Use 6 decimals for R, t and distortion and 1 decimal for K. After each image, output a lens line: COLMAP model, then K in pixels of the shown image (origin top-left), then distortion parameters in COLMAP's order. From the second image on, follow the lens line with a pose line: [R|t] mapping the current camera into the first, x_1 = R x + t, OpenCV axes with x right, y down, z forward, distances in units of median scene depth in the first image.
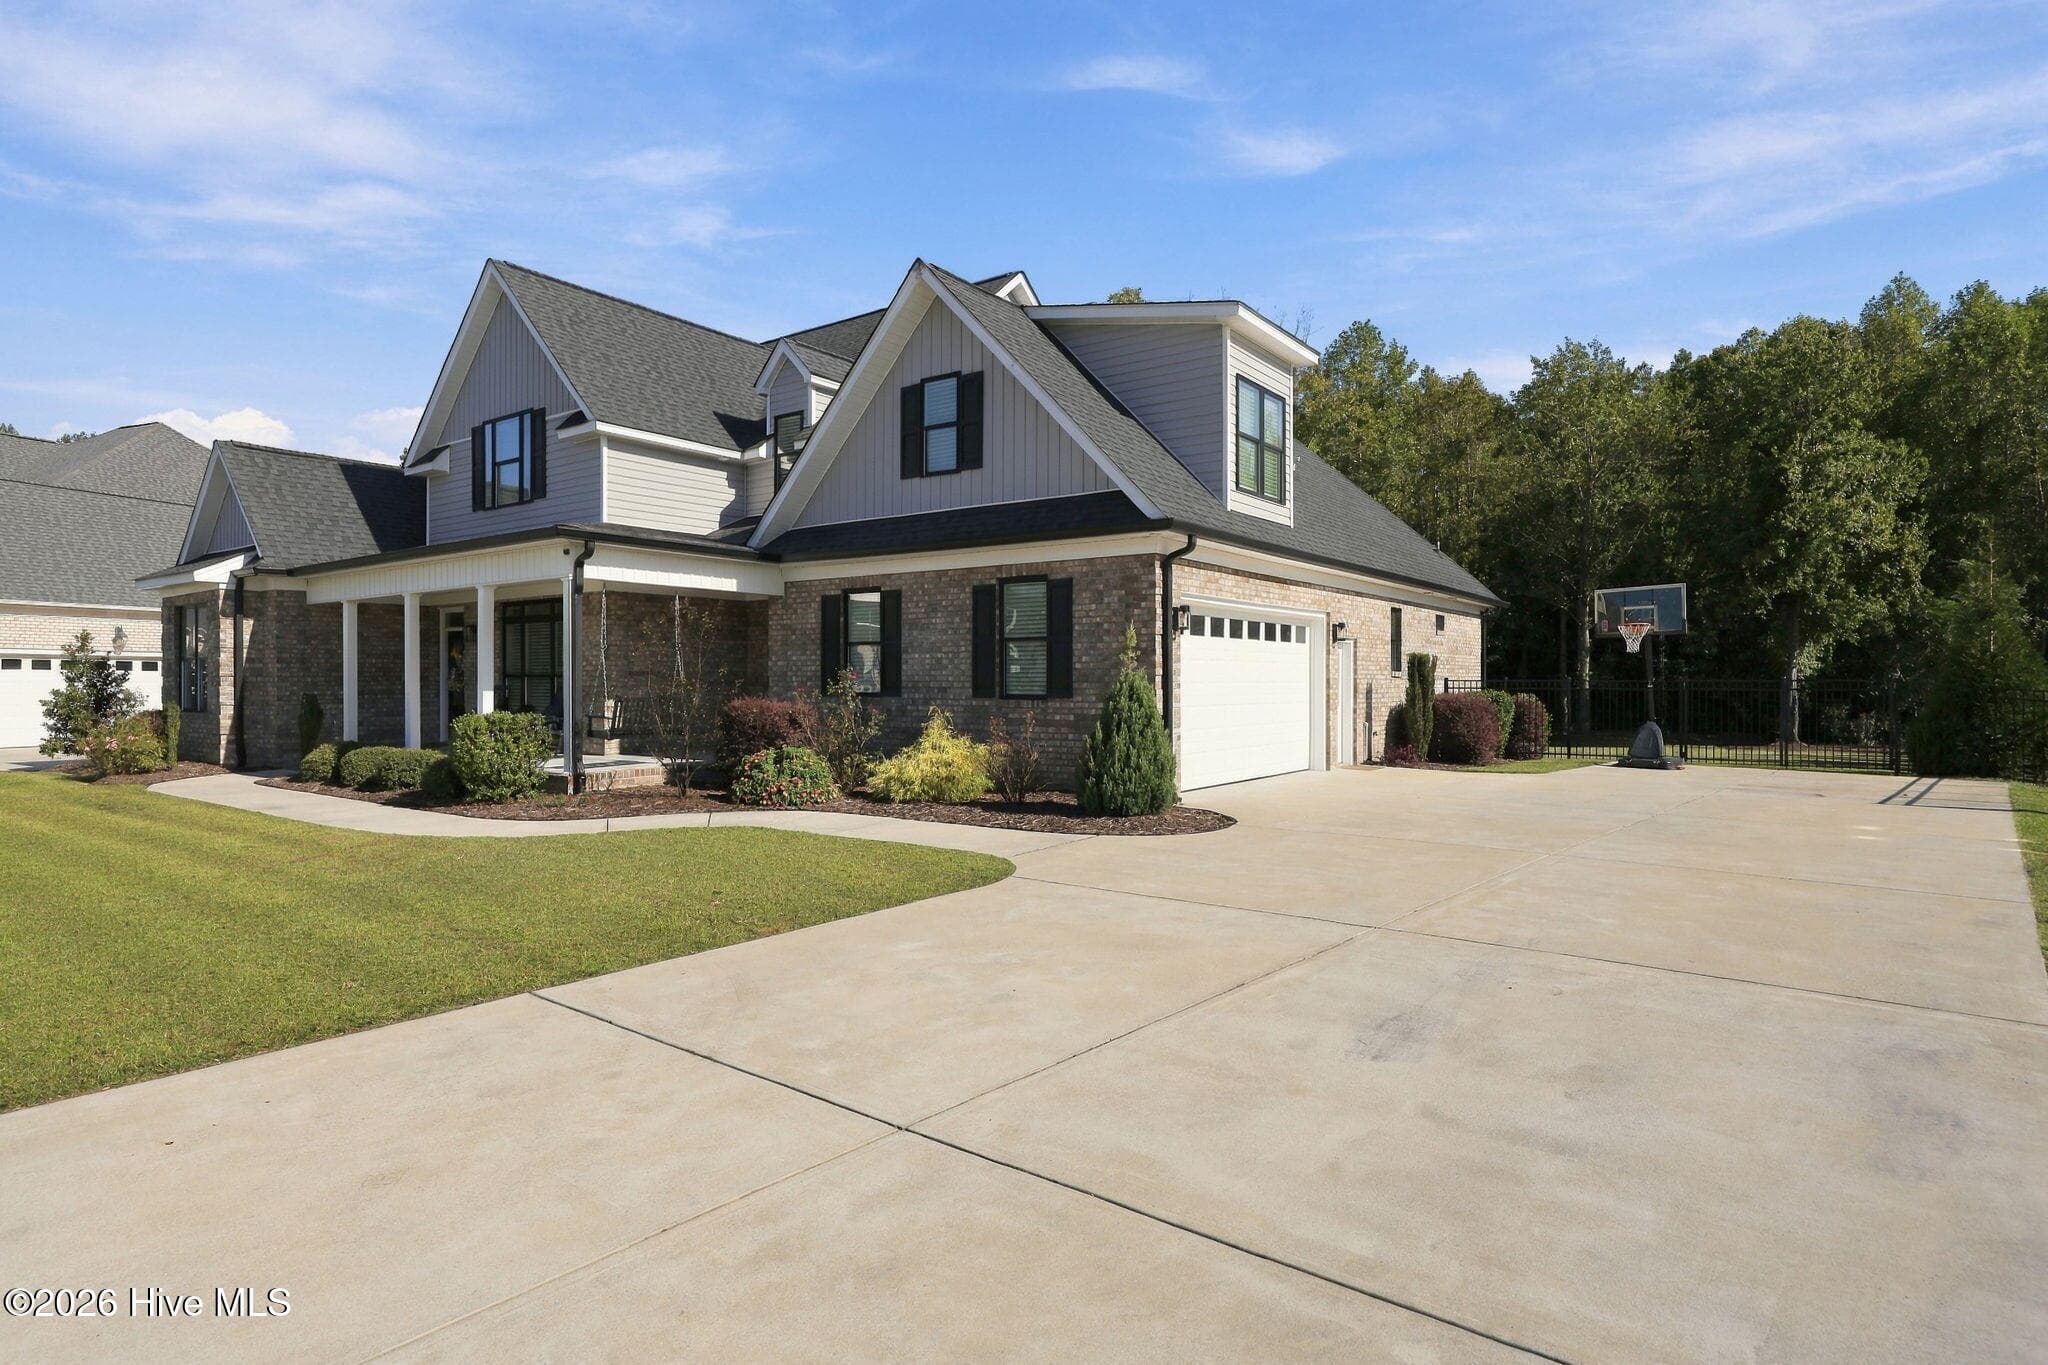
lens RADIAL K [[1075.4, 0, 1010.2], [0, 1075.4, 692.4], [0, 0, 1]] dist [0.002483, 0.002882]
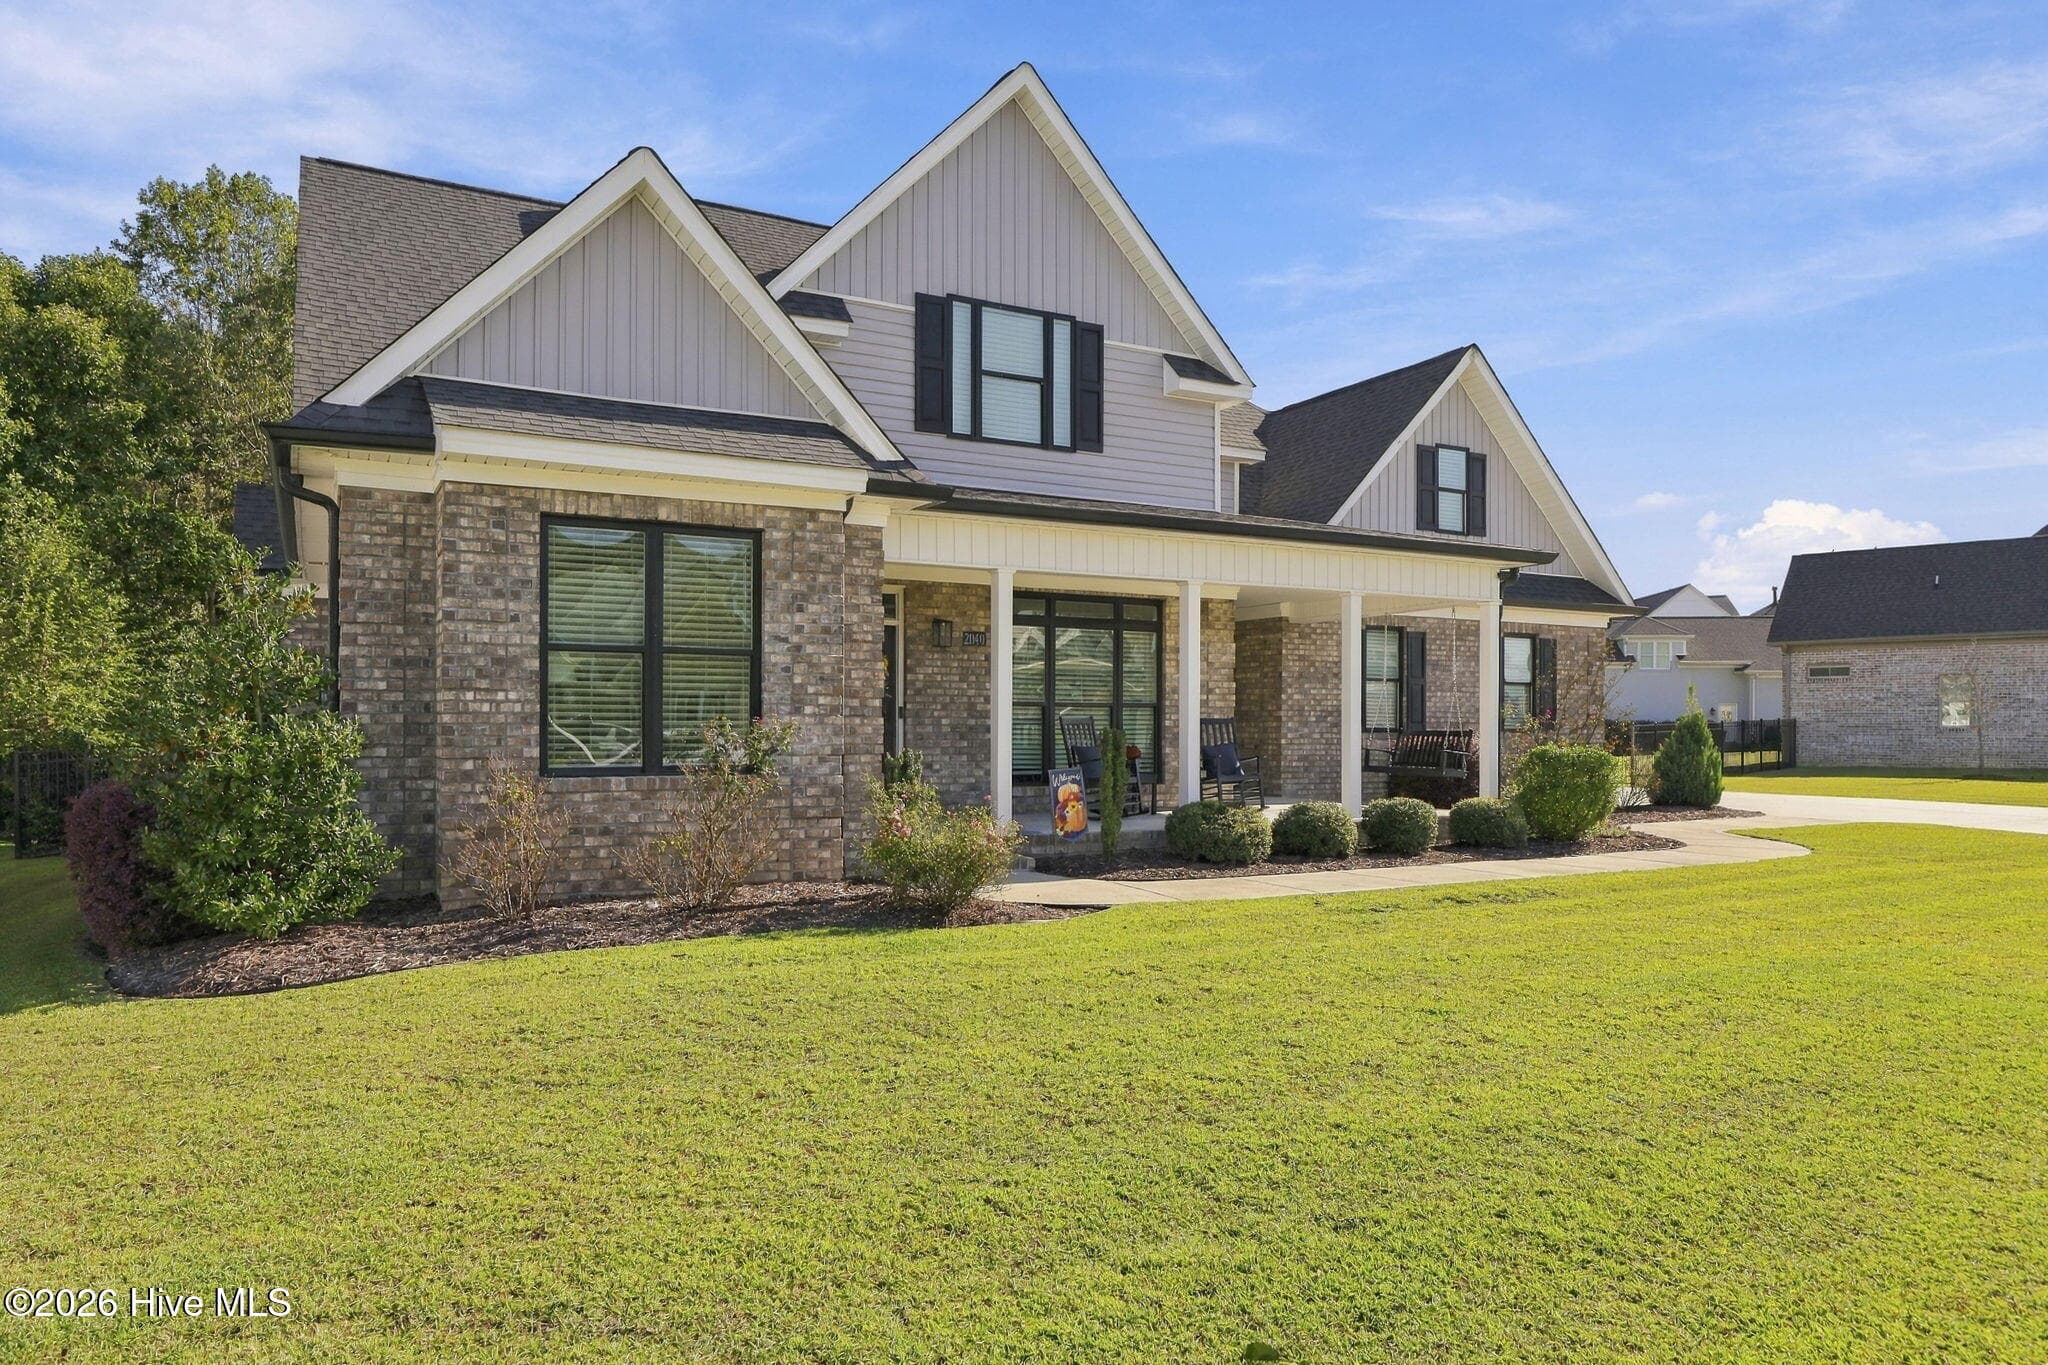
lens RADIAL K [[1321.8, 0, 1012.1], [0, 1321.8, 730.2], [0, 0, 1]] dist [-0.002844, -0.000655]
pose [[0.420505, 0.000798, 0.907290, -1.486301], [0.007342, 0.999964, -0.004283, 0.005381], [-0.907260, 0.008462, 0.420484, 0.823161]]
